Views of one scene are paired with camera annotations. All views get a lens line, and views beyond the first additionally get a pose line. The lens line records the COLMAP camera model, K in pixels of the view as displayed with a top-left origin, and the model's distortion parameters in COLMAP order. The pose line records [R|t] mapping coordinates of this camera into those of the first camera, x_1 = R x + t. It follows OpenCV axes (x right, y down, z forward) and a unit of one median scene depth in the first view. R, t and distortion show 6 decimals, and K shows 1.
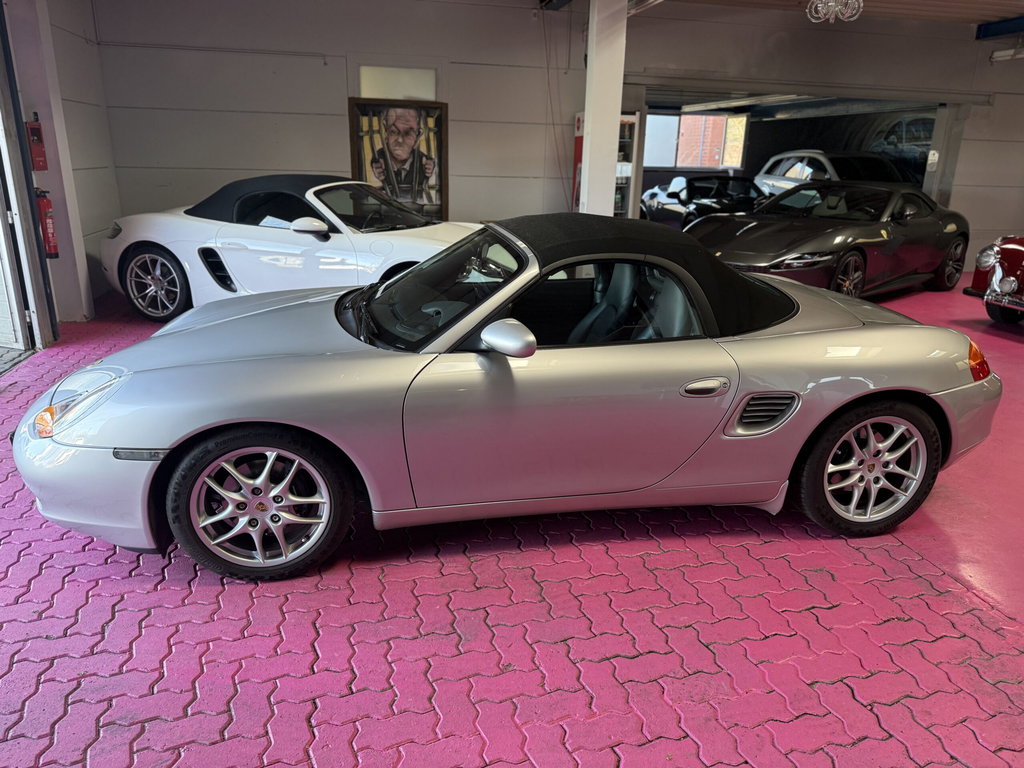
lens RADIAL K [[726.6, 0, 512.5], [0, 726.6, 394.4], [0, 0, 1]] dist [0.093395, -0.120459]
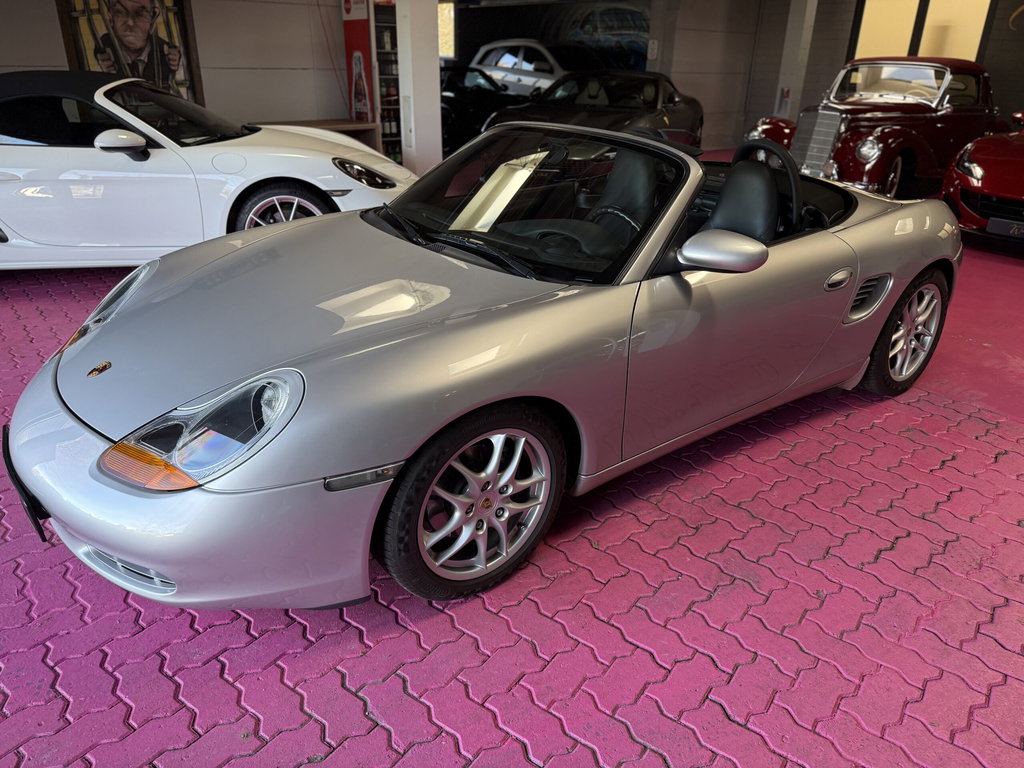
lens RADIAL K [[745.5, 0, 511.9], [0, 745.5, 380.7], [0, 0, 1]] dist [0.026003, -0.028392]
pose [[0.887804, -0.190728, 0.418840, -0.198159], [0.144422, 0.979571, 0.139942, -0.027155], [-0.436974, -0.063752, 0.897212, 0.085403]]
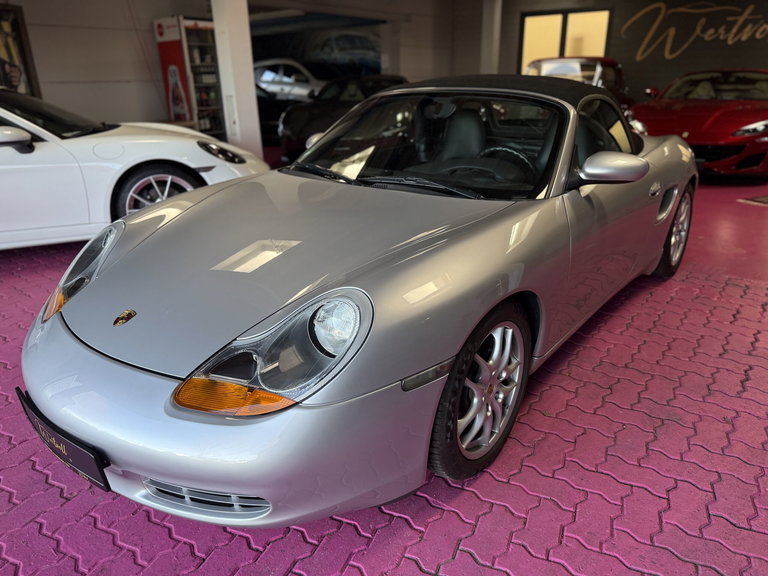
lens RADIAL K [[559.2, 0, 383.9], [0, 559.2, 285.5], [0, 0, 1]] dist [0.026003, -0.028392]
pose [[0.755137, -0.265207, 0.599527, -0.262392], [0.238946, 0.962953, 0.125007, -0.029447], [-0.610469, 0.048857, 0.790532, 0.161594]]
